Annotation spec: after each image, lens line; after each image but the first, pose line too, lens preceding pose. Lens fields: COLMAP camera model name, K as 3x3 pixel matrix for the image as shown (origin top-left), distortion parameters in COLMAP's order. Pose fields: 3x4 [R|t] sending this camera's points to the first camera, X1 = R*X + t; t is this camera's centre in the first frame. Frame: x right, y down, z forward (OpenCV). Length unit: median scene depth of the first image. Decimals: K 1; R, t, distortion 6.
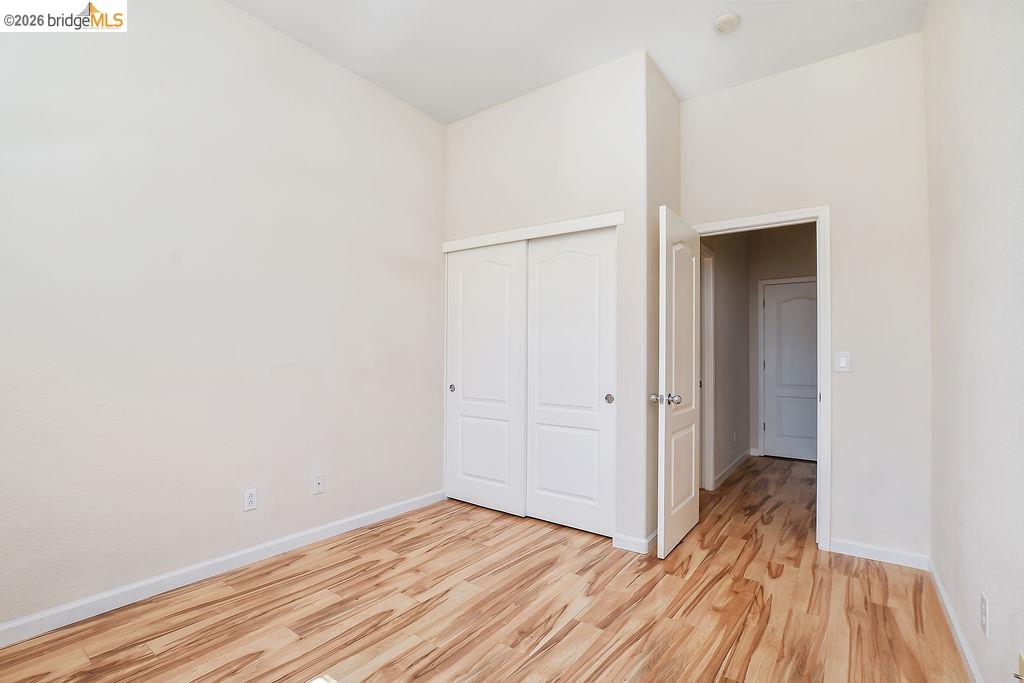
lens RADIAL K [[477.8, 0, 516.2], [0, 477.8, 341.5], [0, 0, 1]] dist [-0.016588, 0.000605]
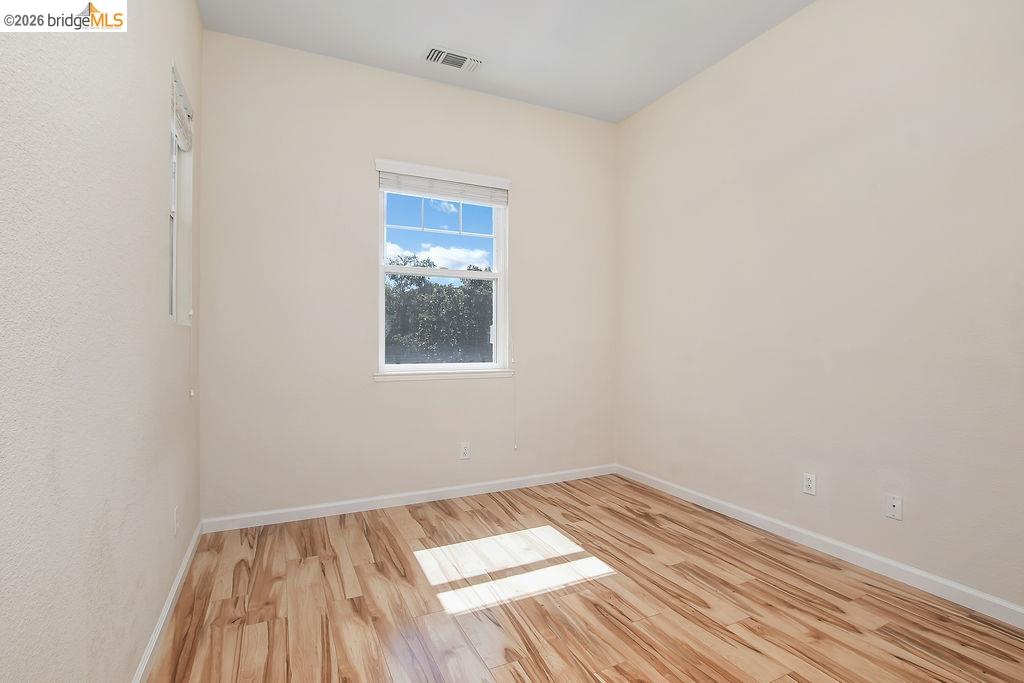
lens RADIAL K [[477.8, 0, 510.3], [0, 477.8, 343.3], [0, 0, 1]] dist [-0.016588, 0.000605]
pose [[-0.473813, -0.009039, -0.880579, 0.737699], [0.018370, 0.999628, -0.020145, 0.049082], [0.880434, -0.025721, -0.473471, 1.074222]]
